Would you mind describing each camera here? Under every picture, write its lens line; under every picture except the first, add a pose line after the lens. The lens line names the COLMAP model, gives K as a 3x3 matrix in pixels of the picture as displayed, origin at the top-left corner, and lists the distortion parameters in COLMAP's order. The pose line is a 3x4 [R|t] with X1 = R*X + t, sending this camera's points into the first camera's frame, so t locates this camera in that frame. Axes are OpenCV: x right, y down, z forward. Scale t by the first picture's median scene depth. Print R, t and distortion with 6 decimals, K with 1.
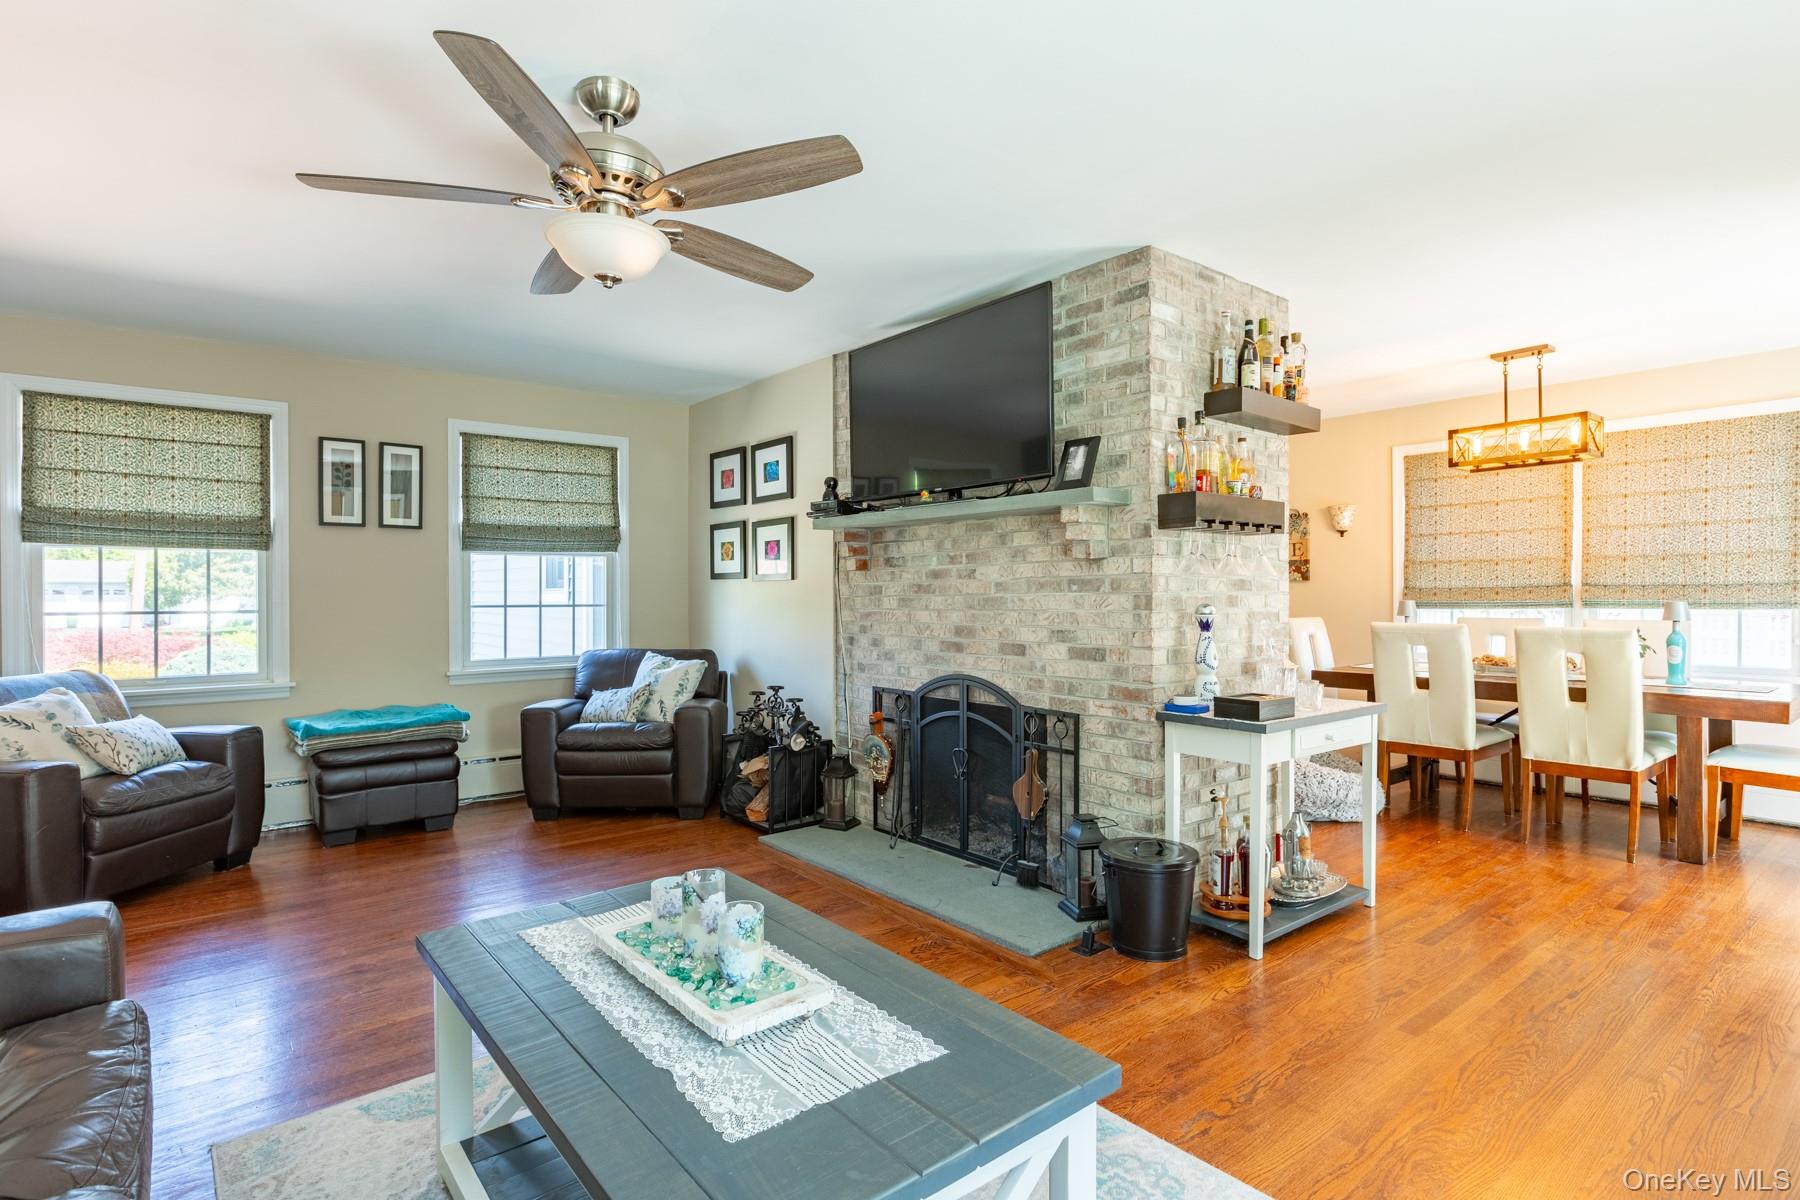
lens RADIAL K [[898.3, 0, 887.9], [0, 898.3, 597.4], [0, 0, 1]] dist [0.000253, -0.001273]
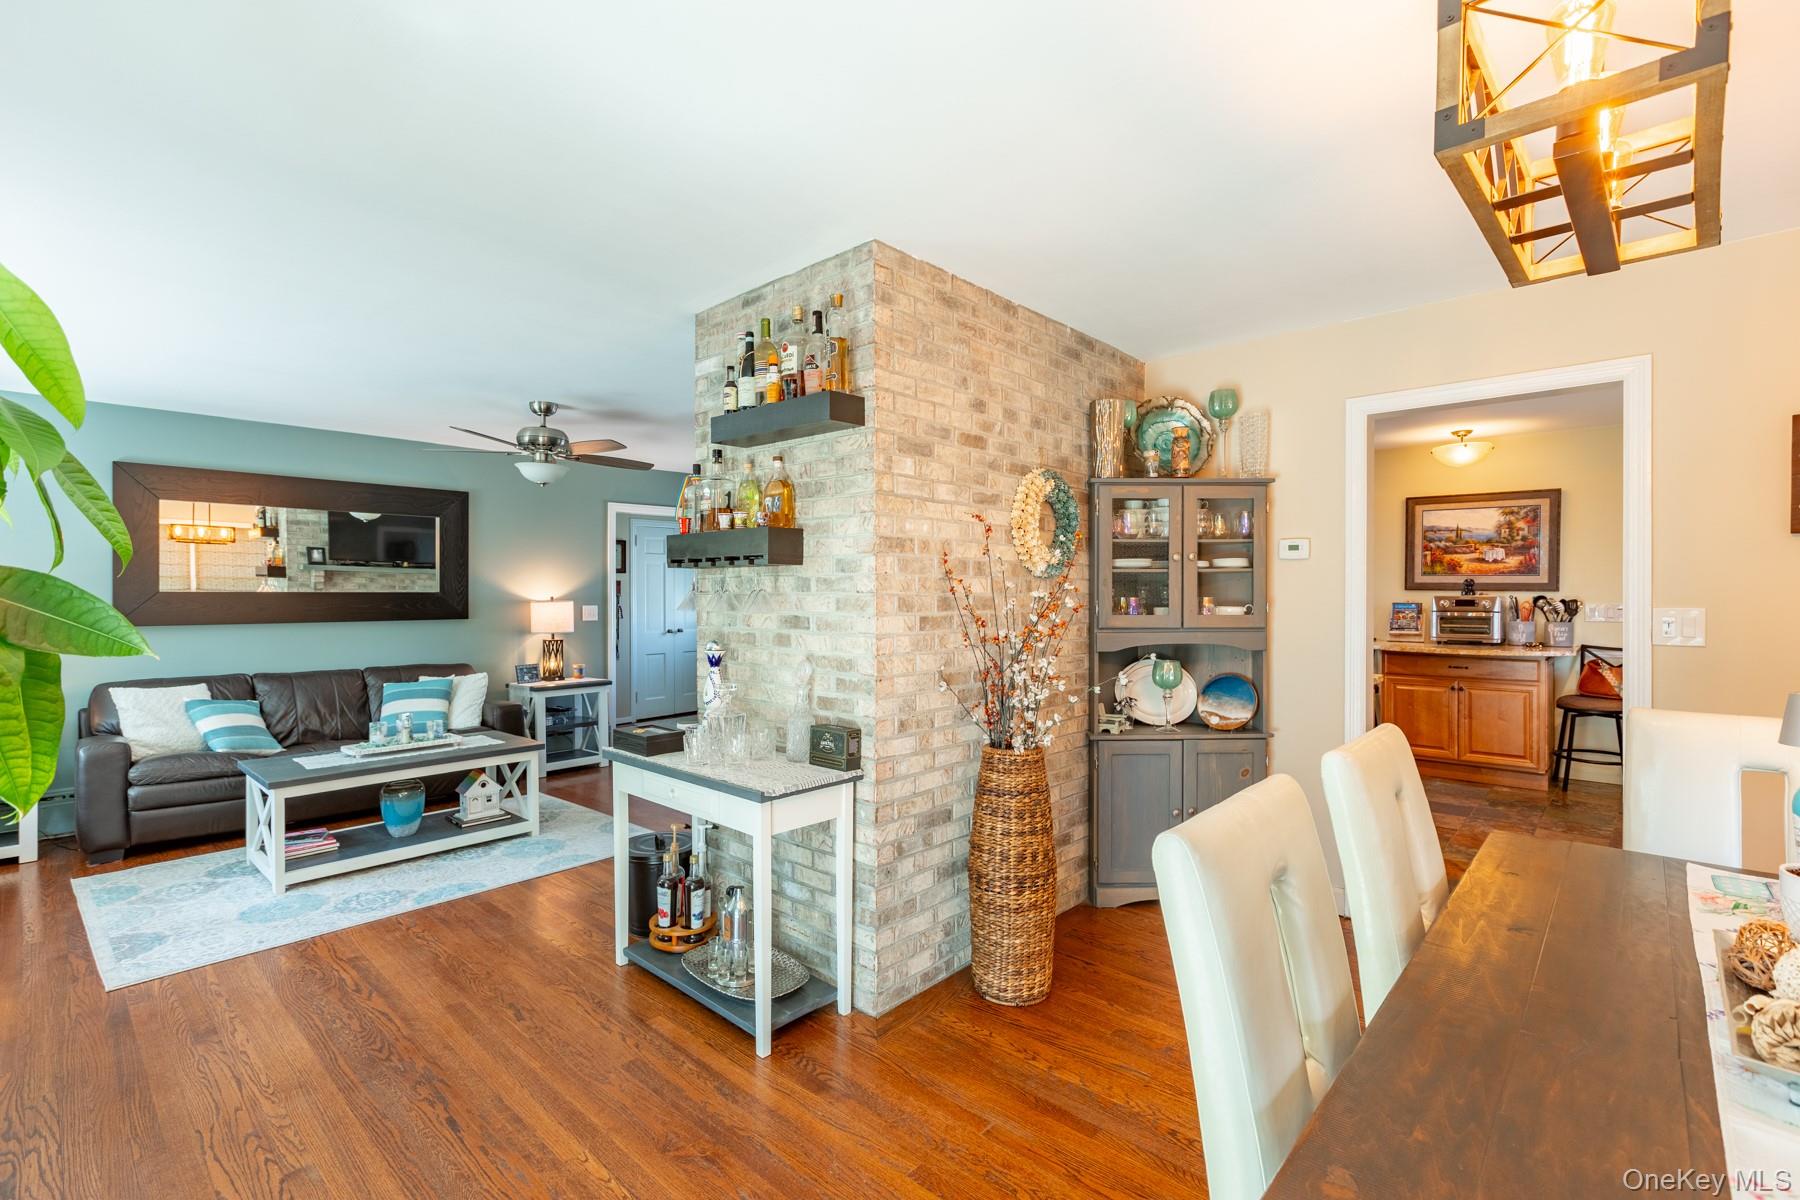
lens RADIAL K [[810.7, 0, 891.0], [0, 810.7, 600.3], [0, 0, 1]] dist [0.000976, -0.001207]
pose [[0.144640, 0.011566, -0.989417, 0.795728], [-0.000708, 0.999933, 0.011586, -0.029611], [0.989484, -0.000975, 0.144639, 0.656892]]
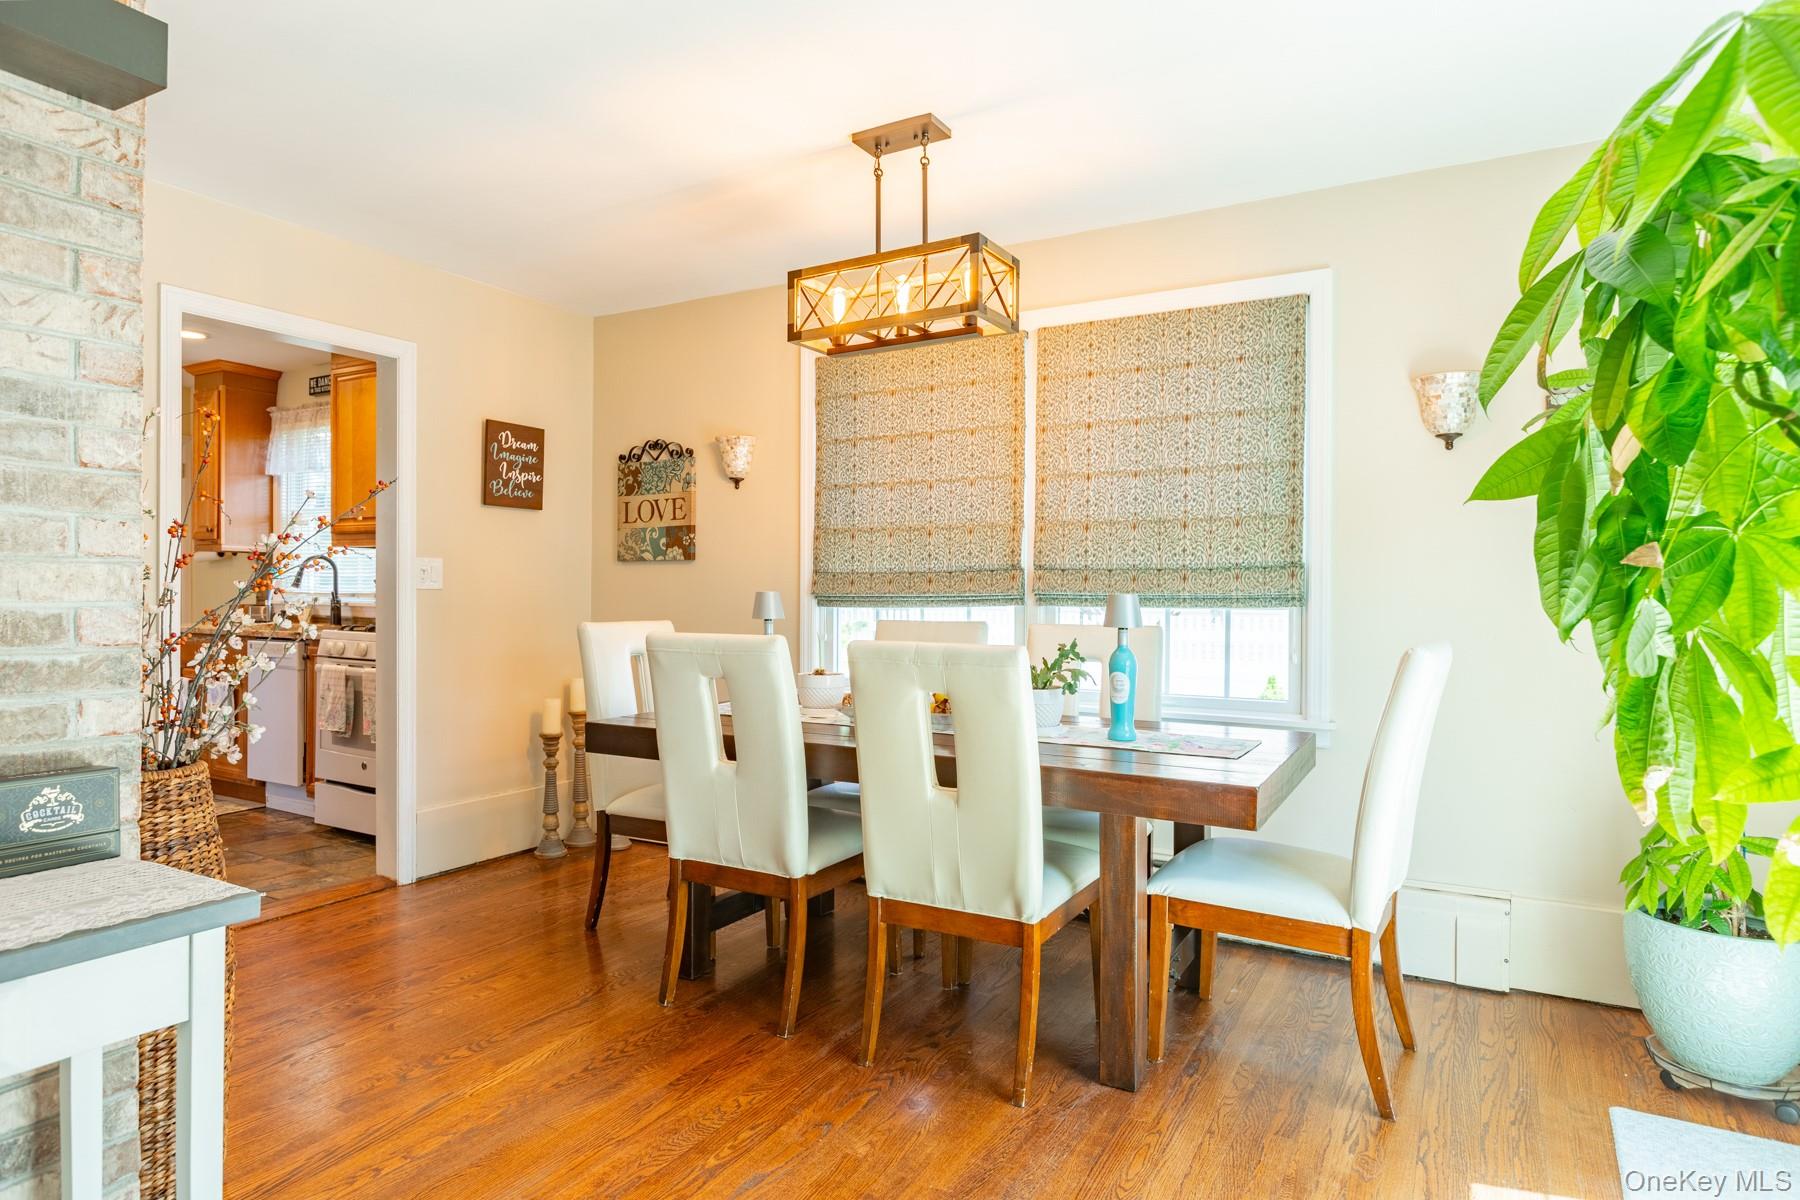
lens RADIAL K [[1029.6, 0, 891.6], [0, 1029.6, 594.0], [0, 0, 1]] dist [-0.006740, -0.002114]
pose [[0.930149, 0.007206, 0.367112, 0.410074], [-0.007135, 0.999973, -0.001552, 0.005464], [-0.367113, -0.001175, 0.930175, 0.365472]]
